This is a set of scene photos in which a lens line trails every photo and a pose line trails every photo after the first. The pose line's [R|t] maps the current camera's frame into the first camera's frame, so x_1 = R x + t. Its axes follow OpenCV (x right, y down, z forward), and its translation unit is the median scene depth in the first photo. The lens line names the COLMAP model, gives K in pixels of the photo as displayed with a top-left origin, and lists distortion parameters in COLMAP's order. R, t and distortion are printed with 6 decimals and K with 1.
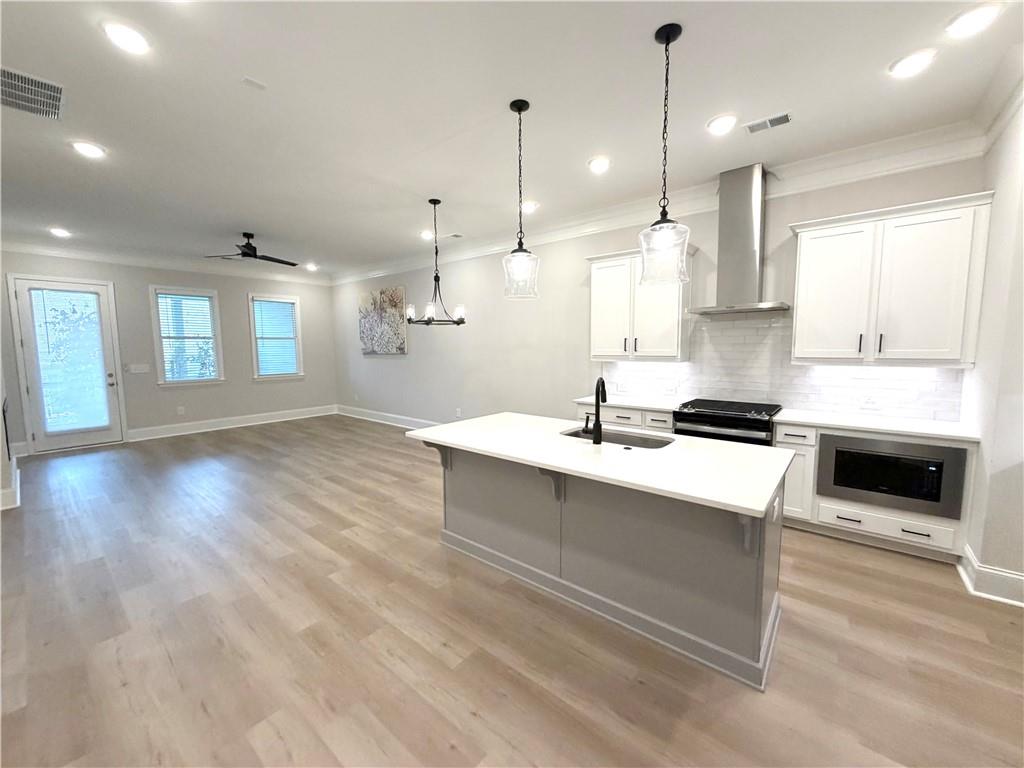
lens RADIAL K [[406.4, 0, 511.2], [0, 406.4, 385.2], [0, 0, 1]] dist [0.001883, 0.000318]
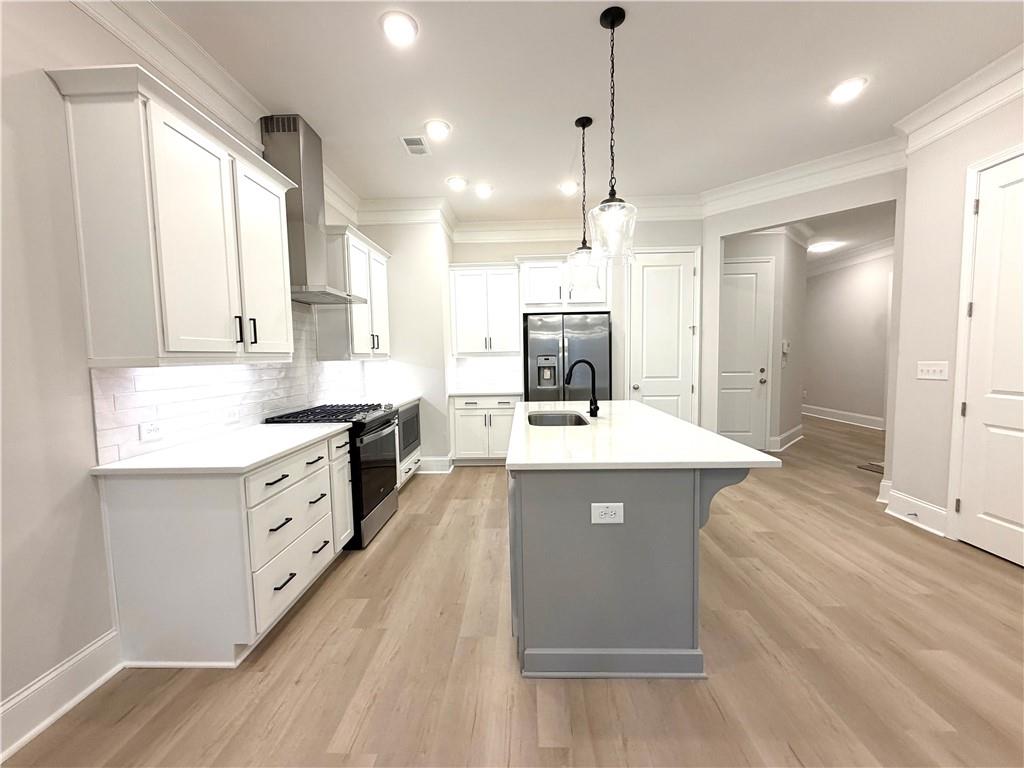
lens RADIAL K [[406.4, 0, 508.4], [0, 406.4, 382.0], [0, 0, 1]] dist [0.001883, 0.000318]
pose [[-0.611193, -0.036035, 0.790661, -0.253152], [0.098119, 0.987808, 0.120867, -0.054690], [-0.785376, 0.151452, -0.600205, 0.872757]]
